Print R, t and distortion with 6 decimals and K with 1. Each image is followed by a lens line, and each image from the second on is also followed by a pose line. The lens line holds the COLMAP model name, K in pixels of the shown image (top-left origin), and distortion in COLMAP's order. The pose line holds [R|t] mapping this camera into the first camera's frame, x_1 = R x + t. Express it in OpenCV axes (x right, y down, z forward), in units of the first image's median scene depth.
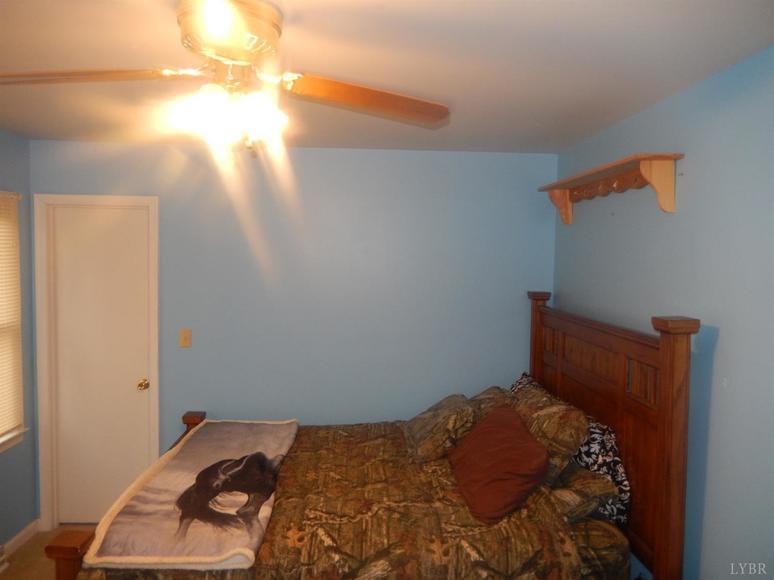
lens RADIAL K [[579.5, 0, 386.0], [0, 579.5, 289.0], [0, 0, 1]] dist [-0.002419, 0.002018]
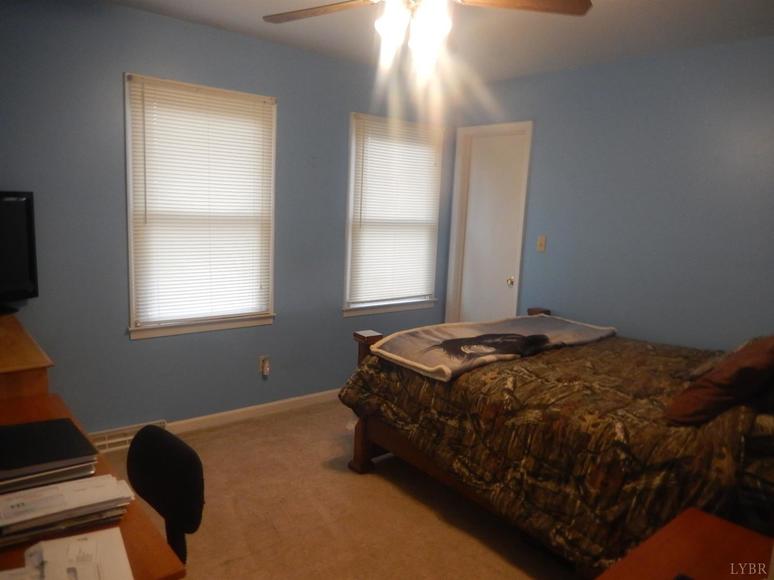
lens RADIAL K [[579.5, 0, 387.5], [0, 579.5, 290.2], [0, 0, 1]] dist [-0.002419, 0.002018]
pose [[0.603356, 0.126786, -0.787329, 0.640754], [-0.082834, 0.991904, 0.096251, 0.148050], [0.793158, 0.007144, 0.608974, 0.084064]]
